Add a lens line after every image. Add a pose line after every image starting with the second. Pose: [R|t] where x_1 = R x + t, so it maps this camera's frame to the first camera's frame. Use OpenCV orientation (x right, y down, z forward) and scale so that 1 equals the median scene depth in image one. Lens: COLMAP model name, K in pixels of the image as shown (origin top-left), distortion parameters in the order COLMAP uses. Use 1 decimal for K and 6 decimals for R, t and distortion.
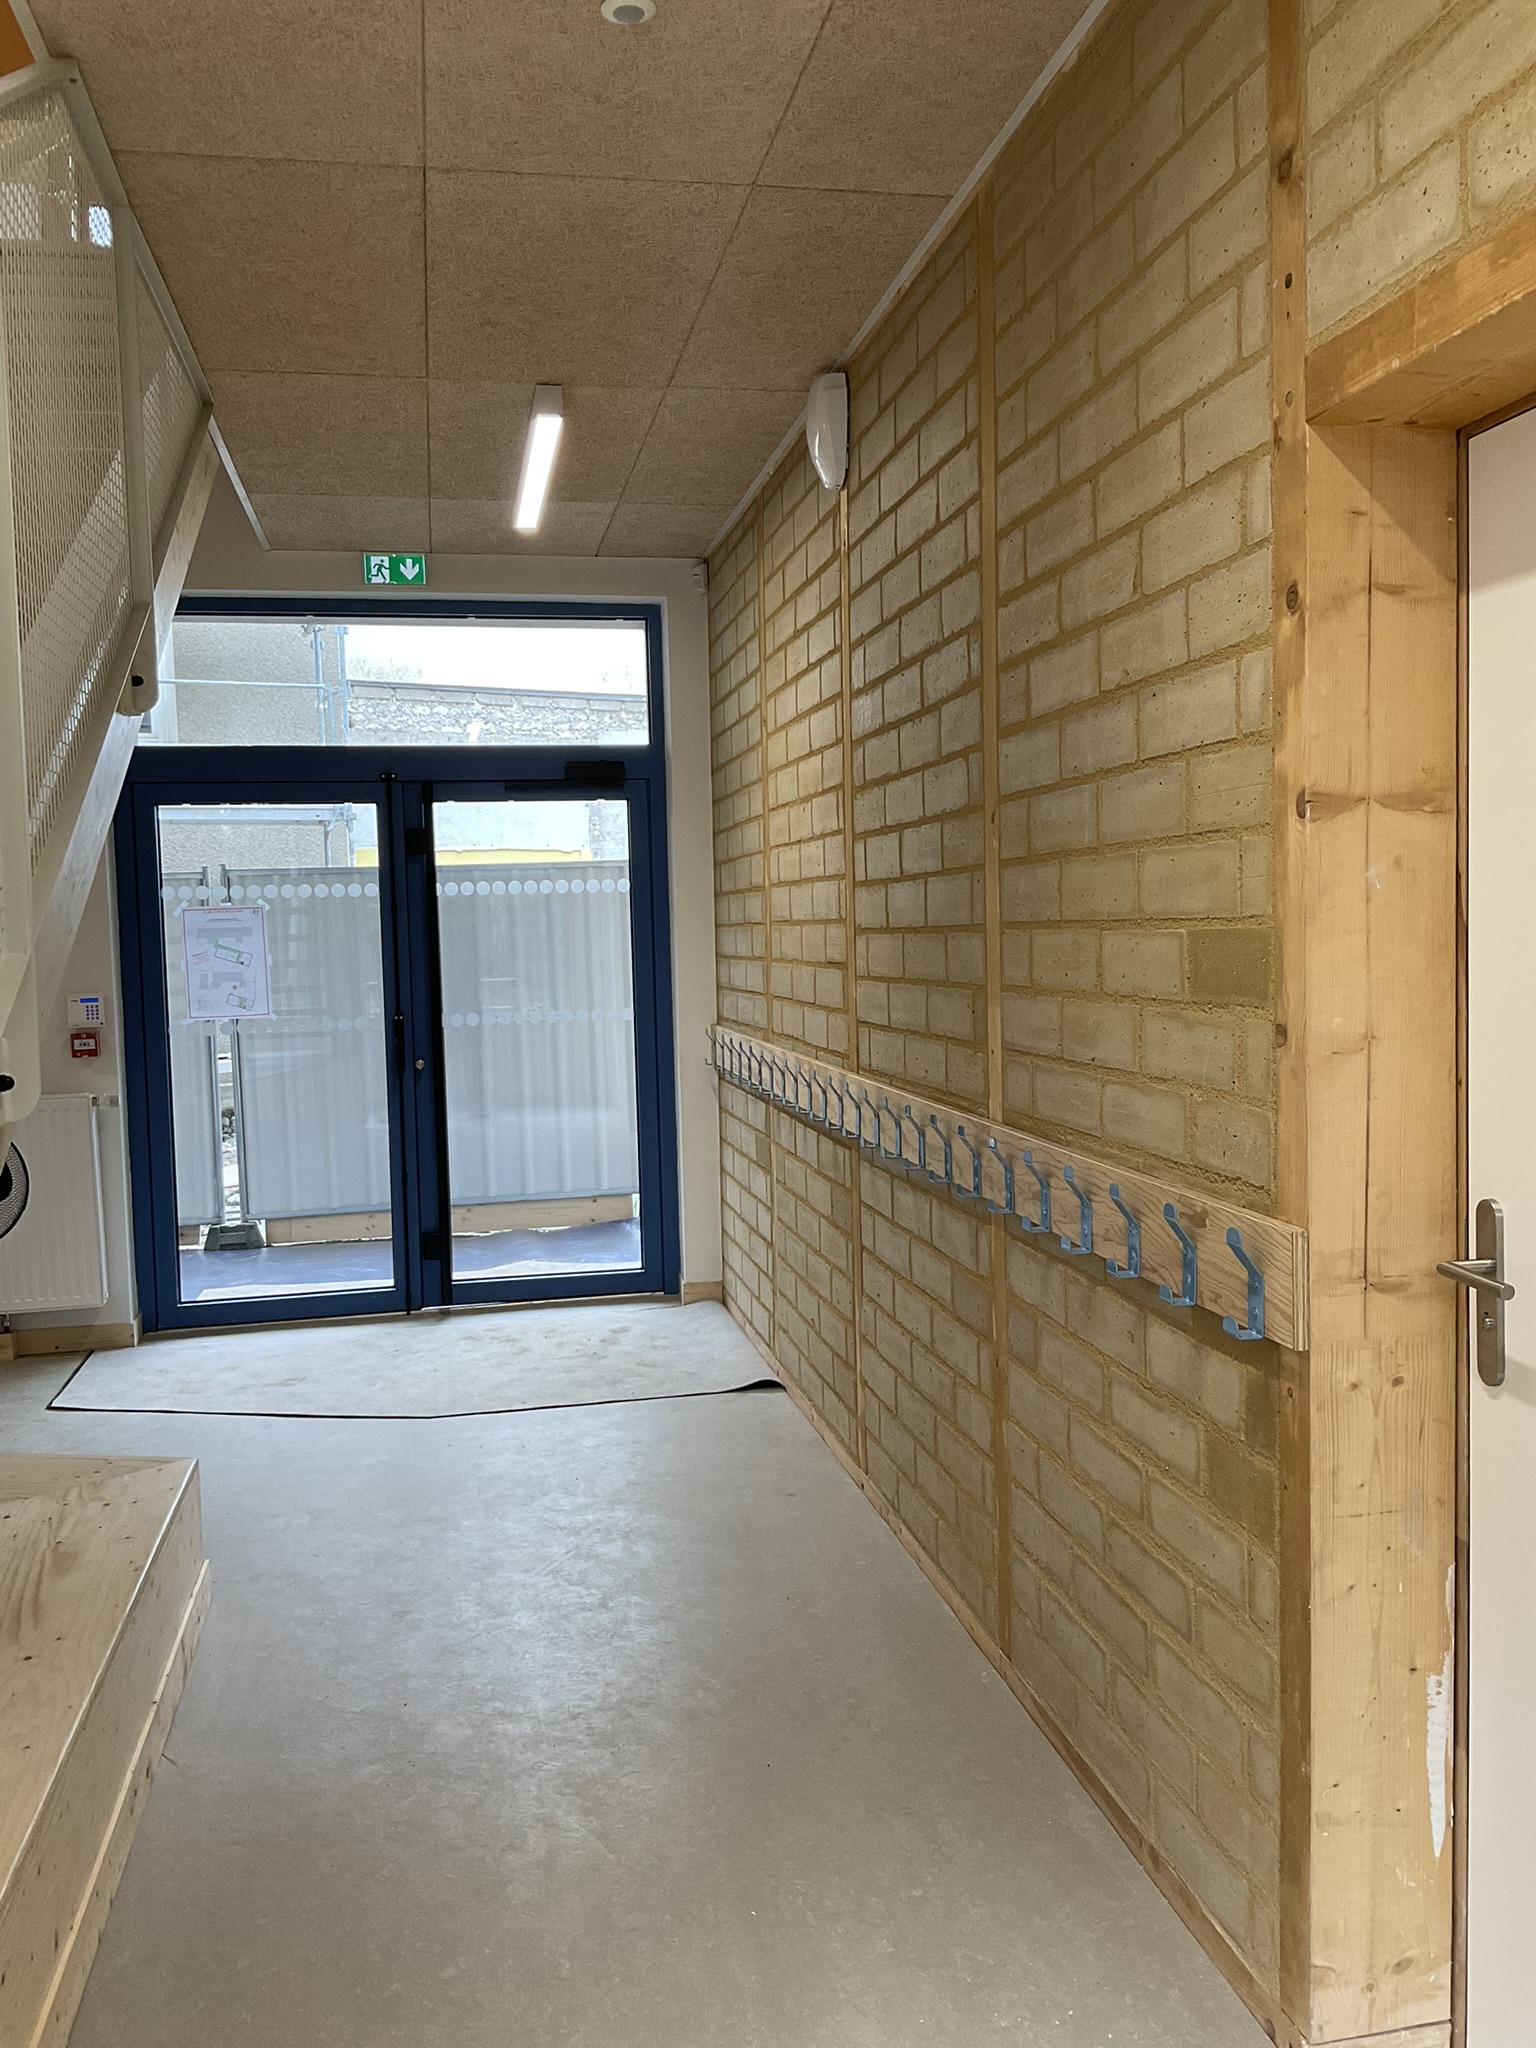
lens RADIAL K [[1701.6, 0, 785.0], [0, 1701.6, 1027.0], [0, 0, 1]] dist [0.059532, -0.095303]
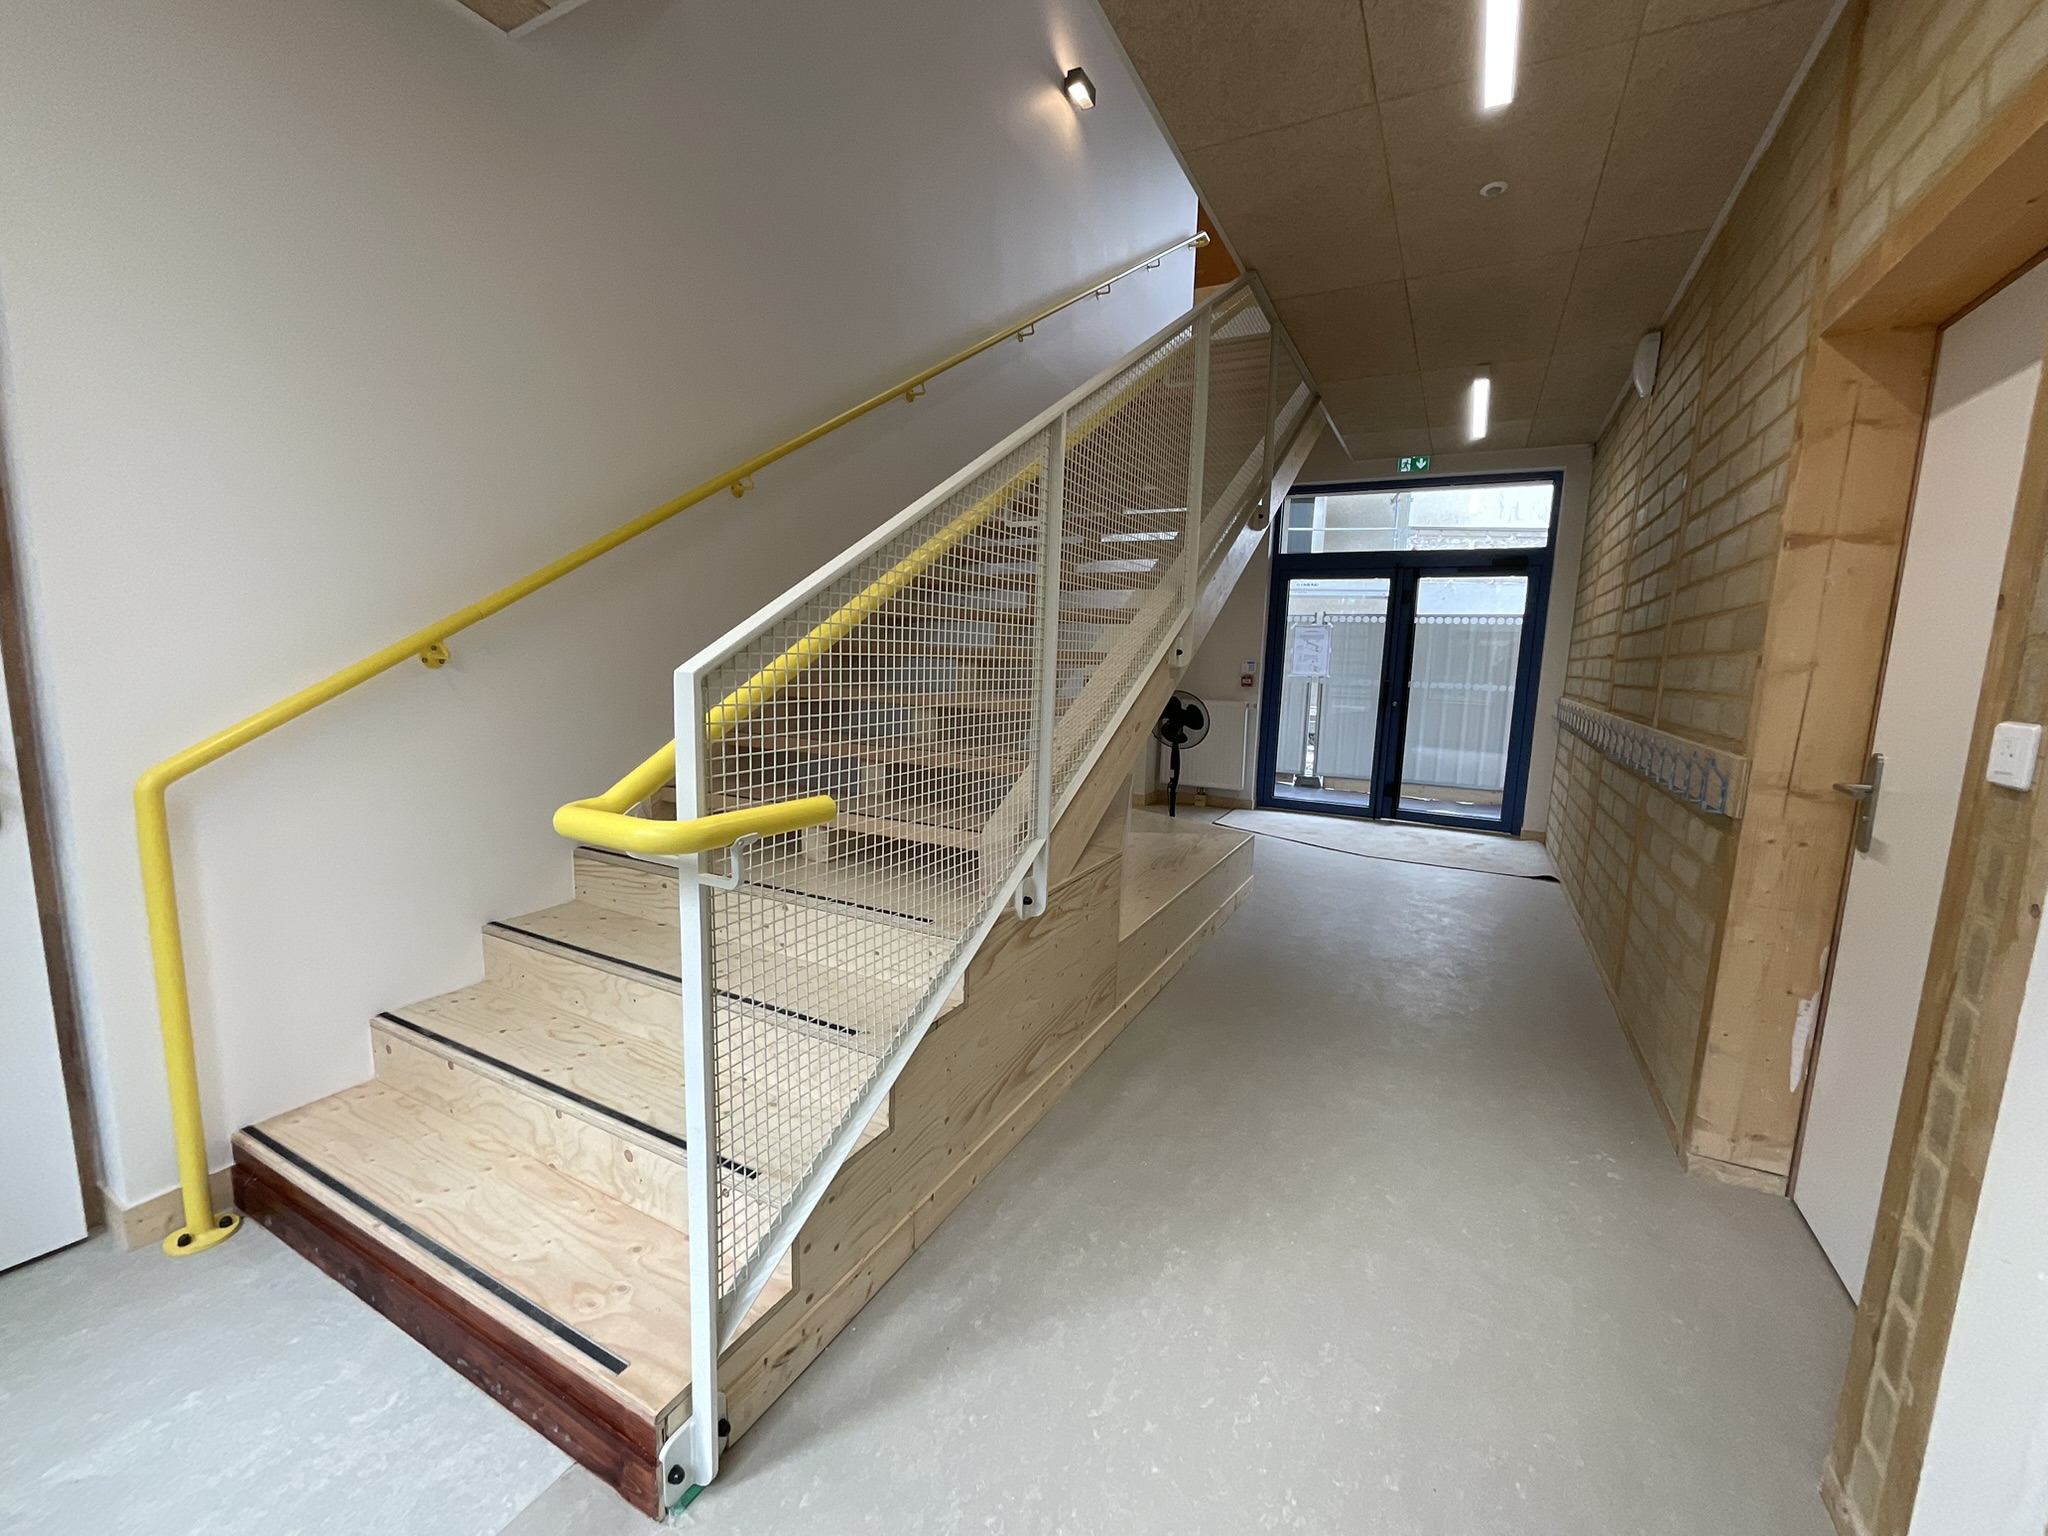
lens RADIAL K [[826.2, 0, 1028.8], [0, 826.2, 771.5], [0, 0, 1]] dist [0.000684, -0.000315]
pose [[0.775668, 0.142009, -0.614957, 0.152950], [-0.091966, 0.989390, 0.112475, 0.063366], [0.624405, -0.030688, 0.780498, -0.172174]]
